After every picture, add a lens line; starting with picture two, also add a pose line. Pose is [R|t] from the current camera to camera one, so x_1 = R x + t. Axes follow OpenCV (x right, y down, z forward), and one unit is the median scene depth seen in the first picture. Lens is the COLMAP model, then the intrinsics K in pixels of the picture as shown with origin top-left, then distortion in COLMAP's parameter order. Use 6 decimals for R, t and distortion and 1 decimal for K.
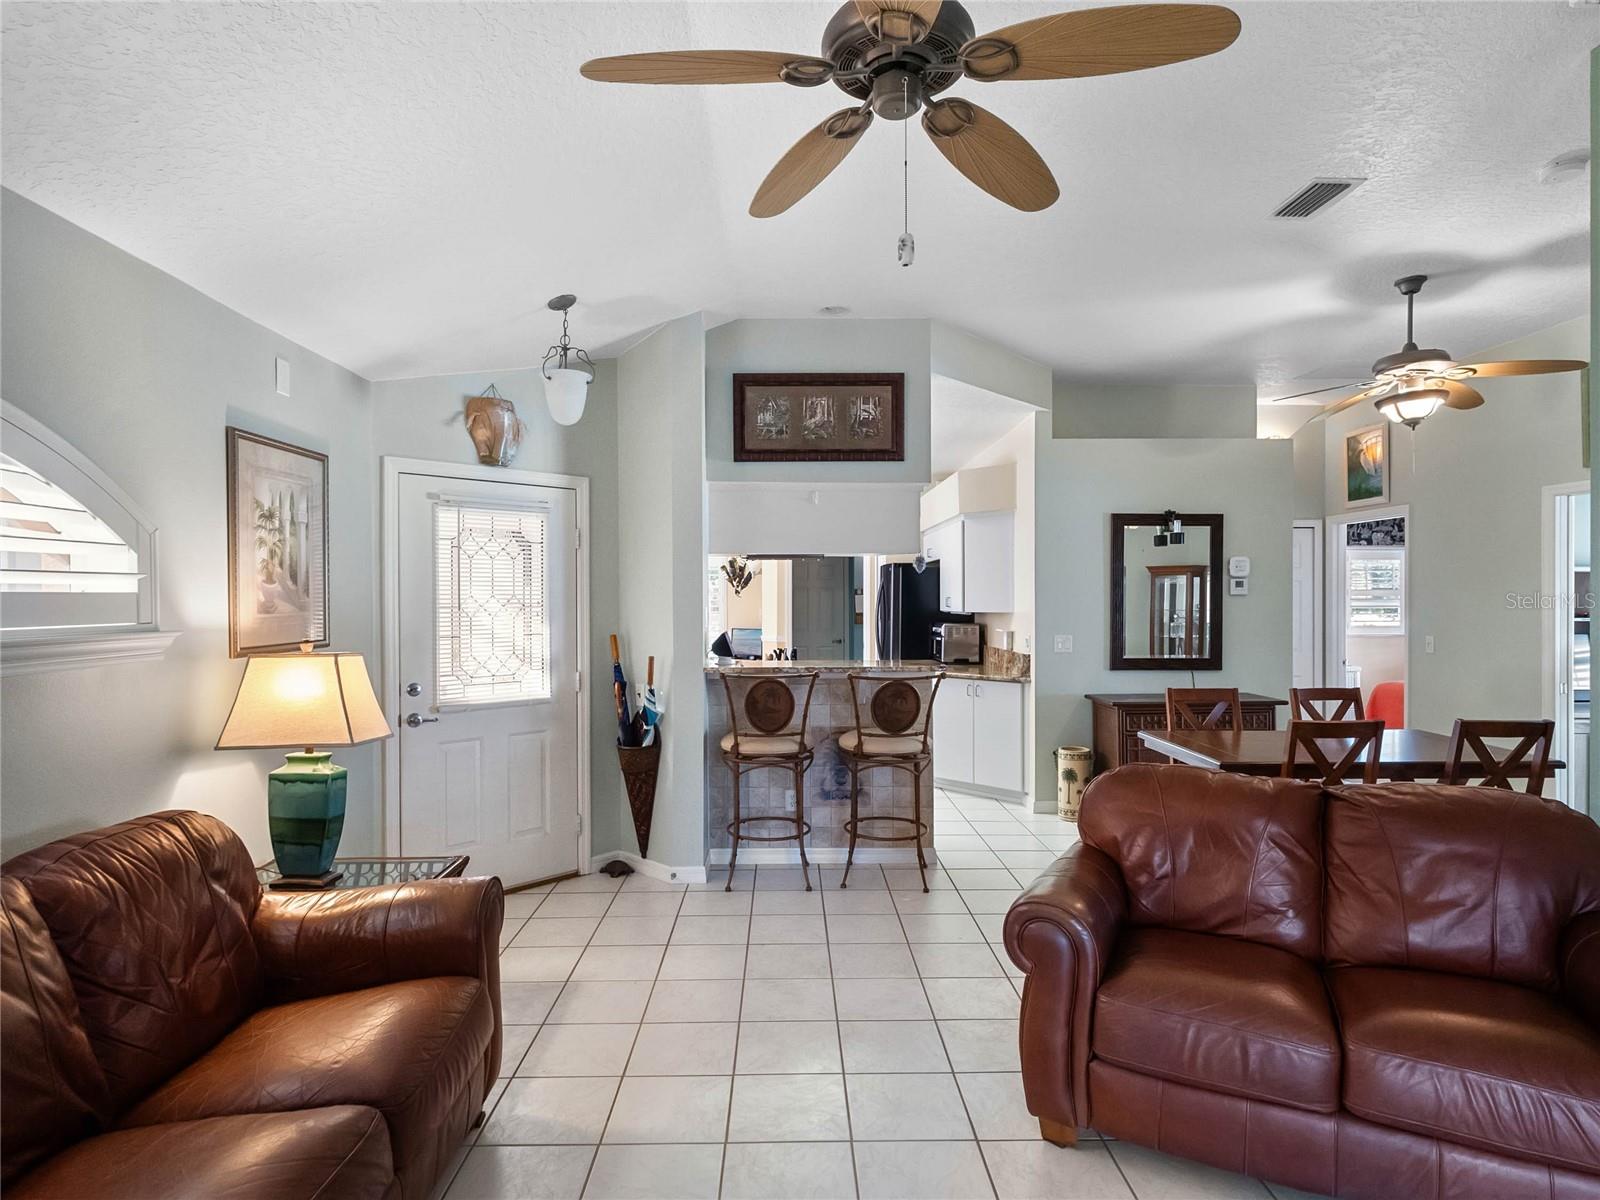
lens RADIAL K [[877.9, 0, 795.6], [0, 877.9, 607.5], [0, 0, 1]] dist [0.004452, -0.004038]
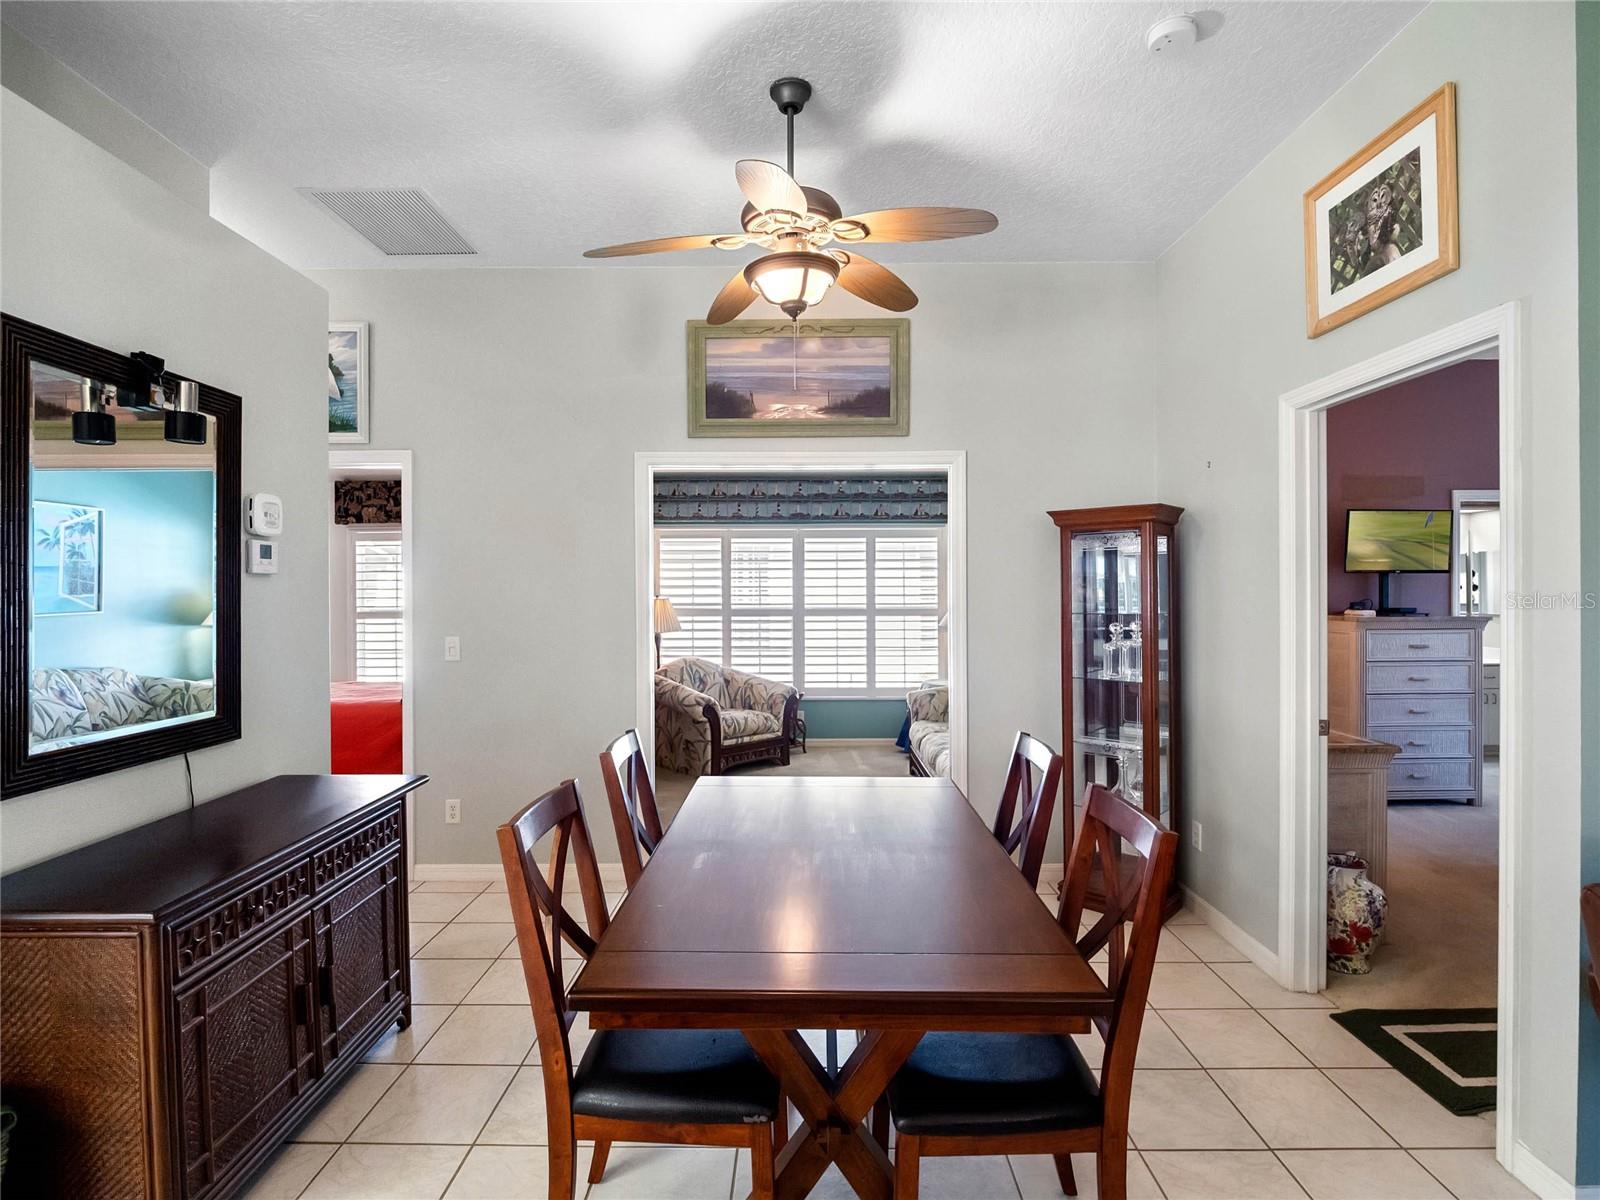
lens RADIAL K [[781.6, 0, 802.6], [0, 781.6, 589.6], [0, 0, 1]] dist [0.003297, -0.016647]
pose [[0.022691, 0.002550, 0.999739, 0.109904], [0.014388, 0.999892, -0.002877, -0.000373], [-0.999639, 0.014450, 0.022652, 0.881316]]
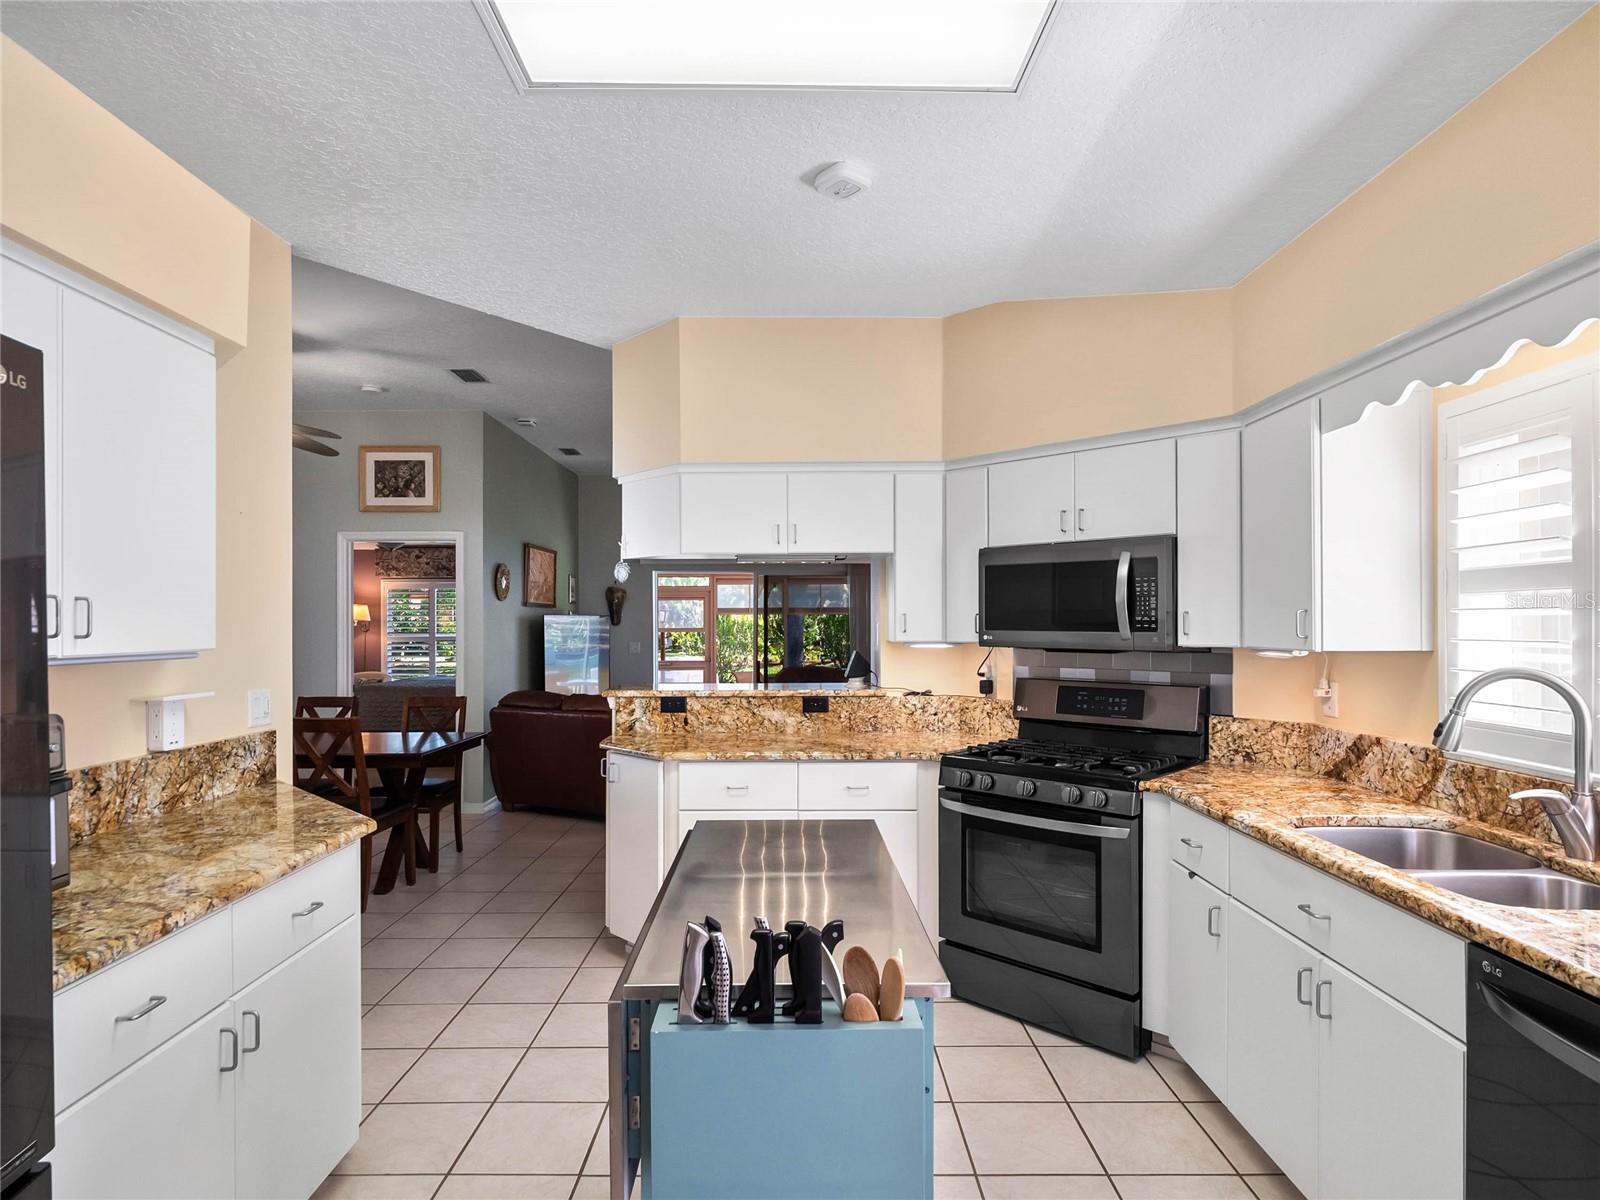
lens RADIAL K [[877.9, 0, 795.6], [0, 877.9, 607.5], [0, 0, 1]] dist [0.004452, -0.004038]
pose [[-0.999948, 0.006399, 0.007983, -0.026989], [0.006349, 0.999960, -0.006260, -0.010442], [-0.008023, -0.006209, -0.999949, 1.910208]]
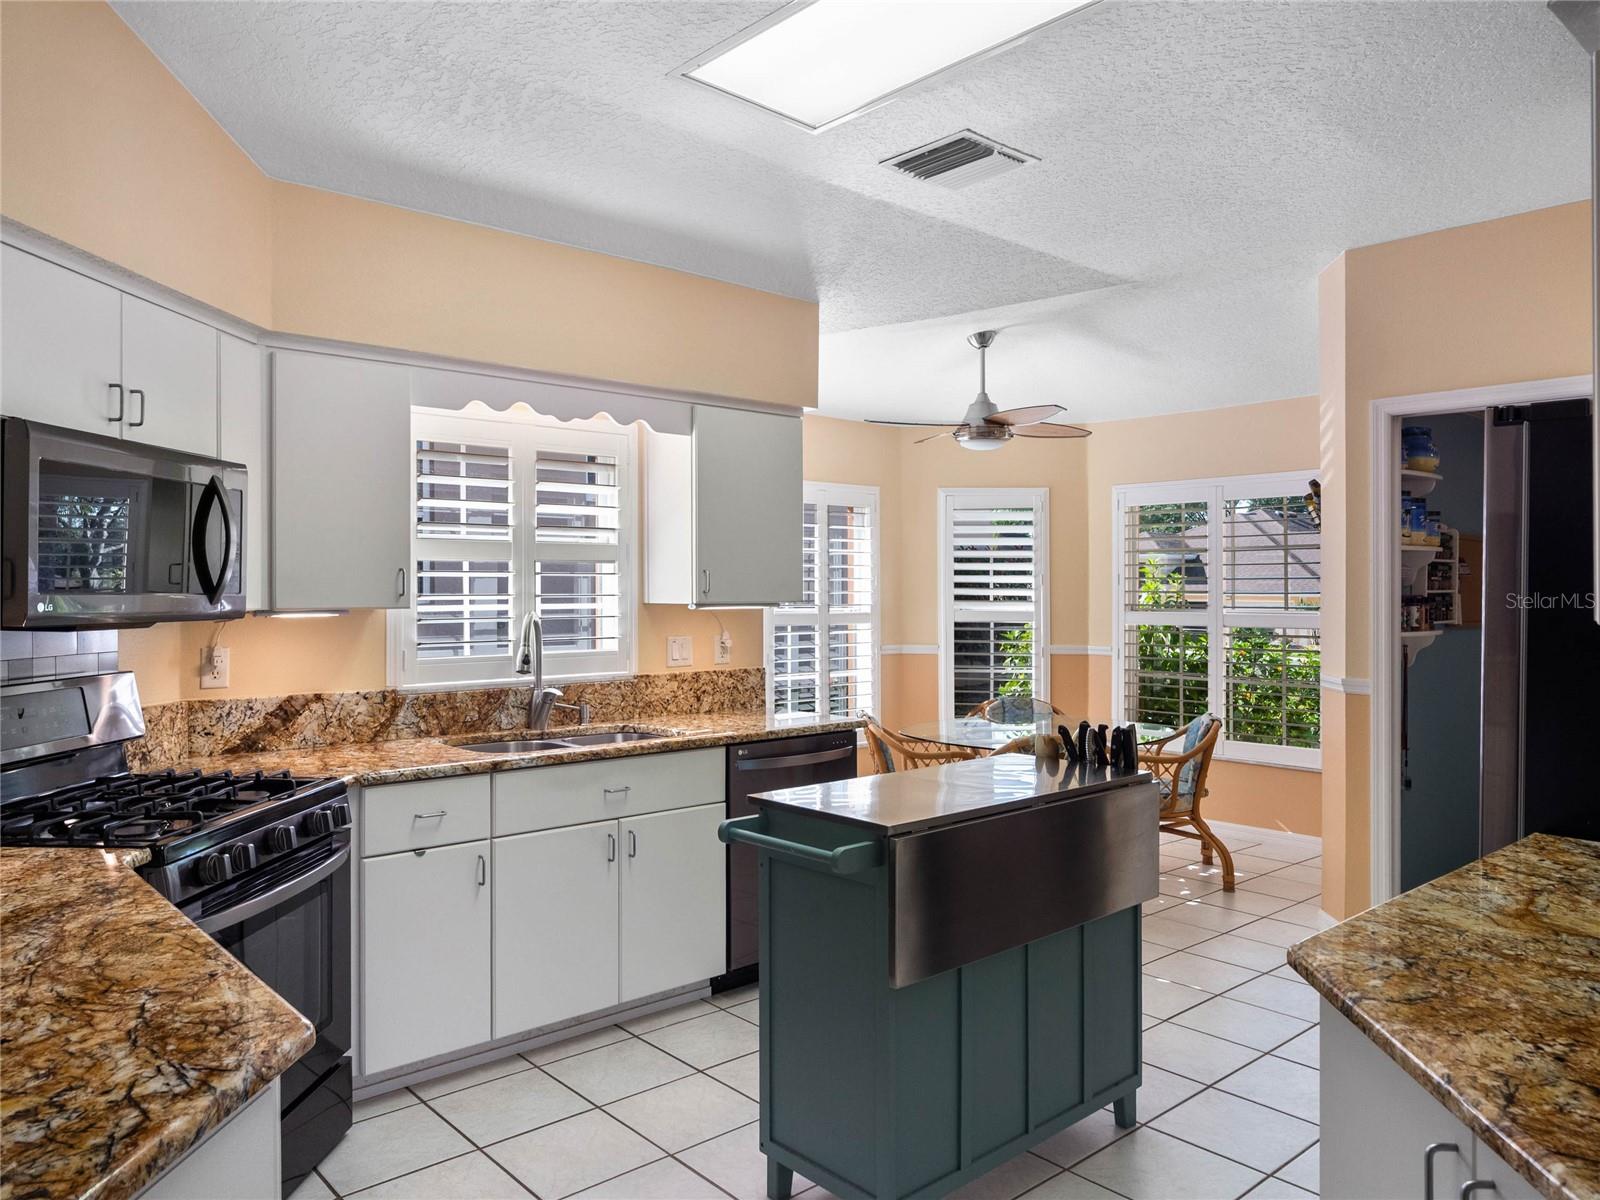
lens RADIAL K [[1119.6, 0, 796.8], [0, 1119.6, 587.6], [0, 0, 1]] dist [-0.003146, 0.000923]
pose [[0.651727, 0.006127, -0.758429, 0.362783], [-0.011616, 0.999931, -0.001903, 0.000407], [0.758365, 0.010050, 0.651753, 1.099342]]
